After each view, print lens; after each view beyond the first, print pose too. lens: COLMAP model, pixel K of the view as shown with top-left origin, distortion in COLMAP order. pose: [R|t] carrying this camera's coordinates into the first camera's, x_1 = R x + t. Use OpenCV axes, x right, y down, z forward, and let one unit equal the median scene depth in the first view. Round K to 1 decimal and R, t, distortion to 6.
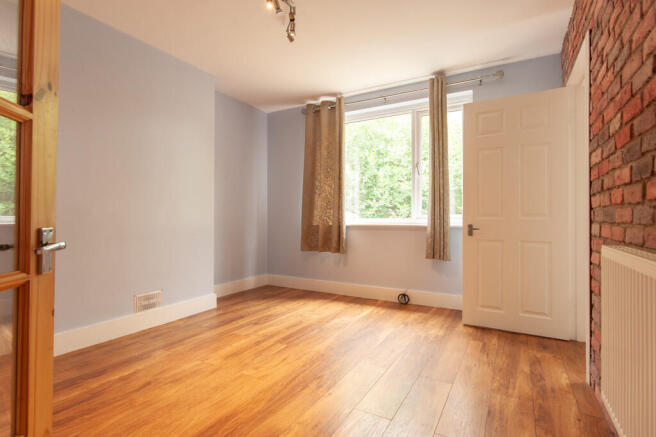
lens RADIAL K [[331.2, 0, 328.0], [0, 331.2, 218.5], [0, 0, 1]] dist [-0.000127, 0.000112]
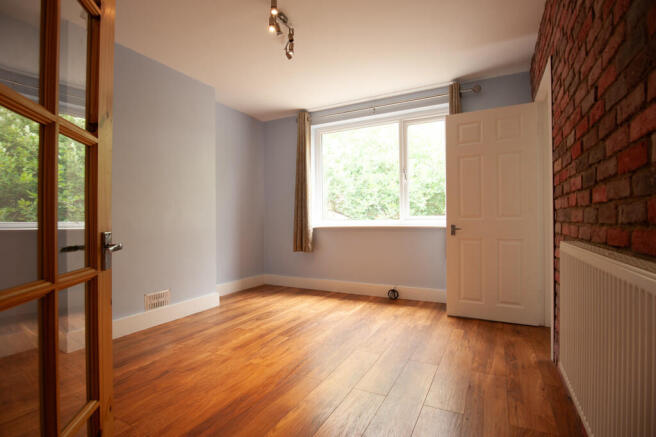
lens RADIAL K [[321.8, 0, 329.2], [0, 321.8, 222.7], [0, 0, 1]] dist [-0.029104, -0.000170]
pose [[0.999241, -0.011333, 0.037269, -0.030620], [0.011079, 0.999914, 0.007013, -0.001765], [-0.037346, -0.006595, 0.999281, -0.069358]]
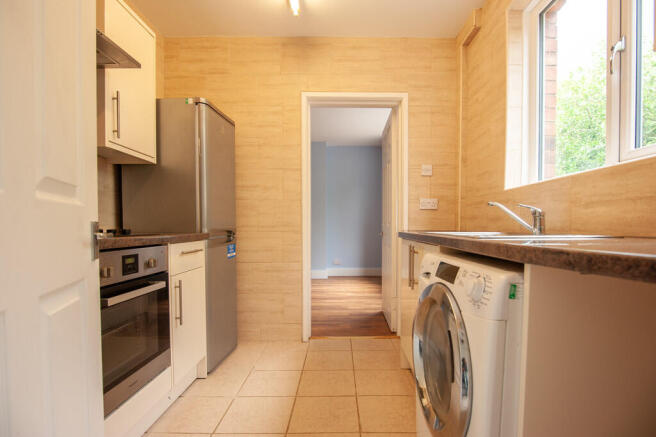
lens RADIAL K [[321.8, 0, 329.2], [0, 321.8, 222.7], [0, 0, 1]] dist [-0.029104, -0.000170]
pose [[0.471923, -0.016108, -0.881493, 2.025282], [0.007689, 0.999870, -0.014155, -0.004573], [0.881606, -0.000097, 0.471986, 0.338744]]
